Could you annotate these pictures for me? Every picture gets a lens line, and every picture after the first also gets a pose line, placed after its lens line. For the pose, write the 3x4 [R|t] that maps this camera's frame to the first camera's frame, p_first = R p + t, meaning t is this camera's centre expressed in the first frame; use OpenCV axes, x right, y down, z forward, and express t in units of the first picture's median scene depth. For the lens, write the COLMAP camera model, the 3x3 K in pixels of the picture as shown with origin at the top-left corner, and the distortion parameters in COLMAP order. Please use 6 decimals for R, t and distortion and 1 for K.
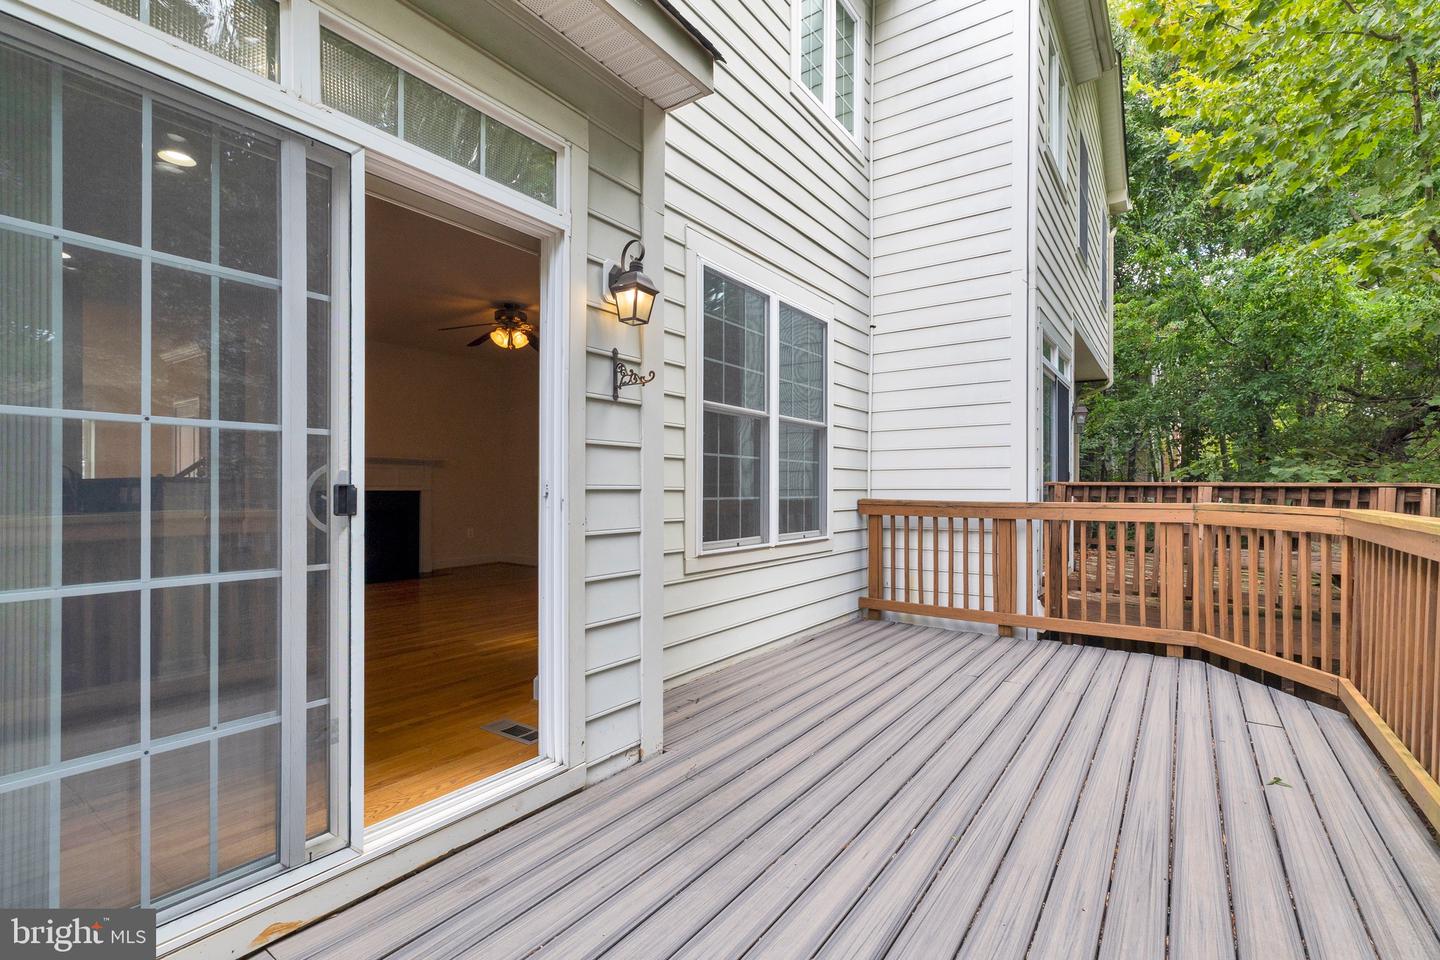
lens RADIAL K [[645.6, 0, 716.2], [0, 645.6, 486.8], [0, 0, 1]] dist [0.008001, -0.000265]
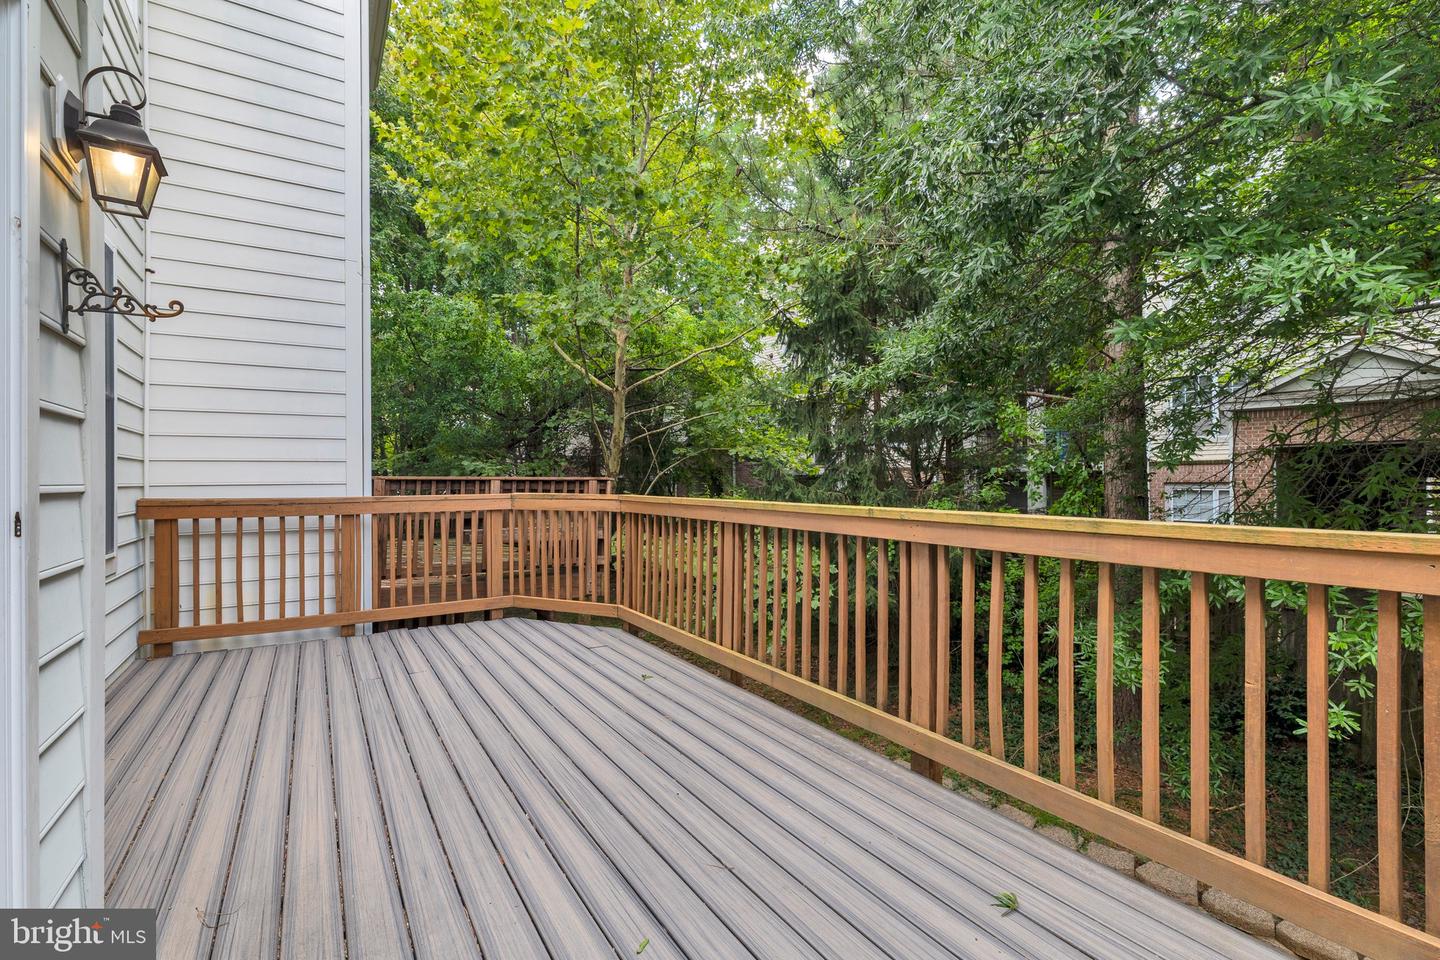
lens RADIAL K [[645.6, 0, 683.3], [0, 645.6, 476.6], [0, 0, 1]] dist [0.008001, -0.000265]
pose [[0.421321, -0.001040, 0.906911, -0.254136], [0.004838, 0.999988, -0.001101, -0.004122], [-0.906899, 0.004851, 0.421321, 0.162297]]
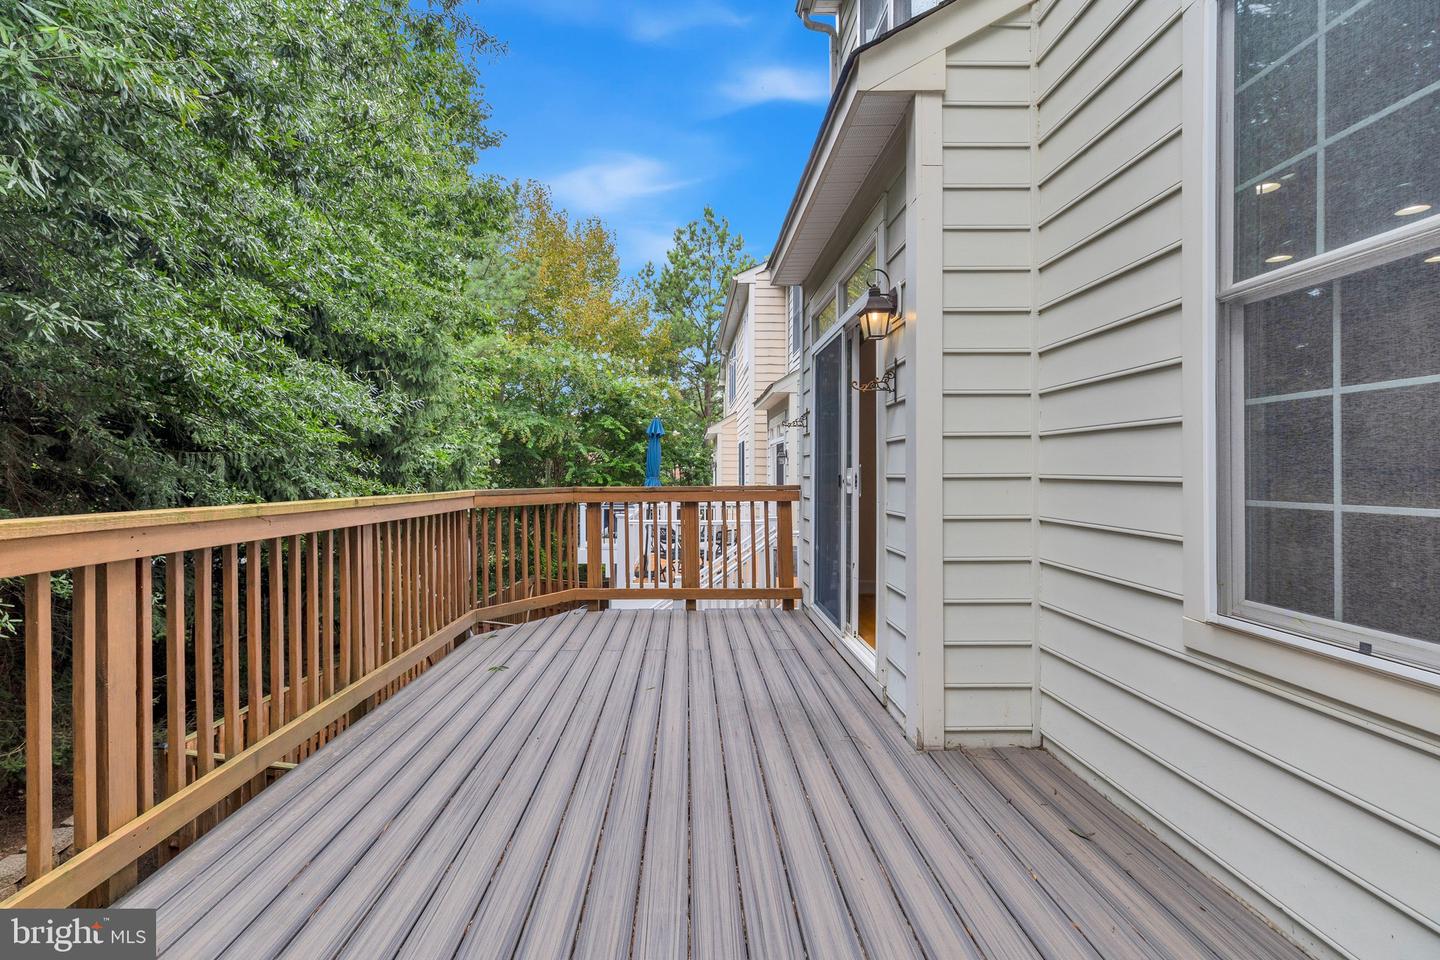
lens RADIAL K [[645.6, 0, 729.6], [0, 645.6, 481.7], [0, 0, 1]] dist [0.008001, -0.000265]
pose [[-0.775342, 0.003076, -0.631534, 0.470989], [-0.000270, 0.999986, 0.005202, 0.001801], [0.631542, 0.004204, -0.775330, 0.989978]]
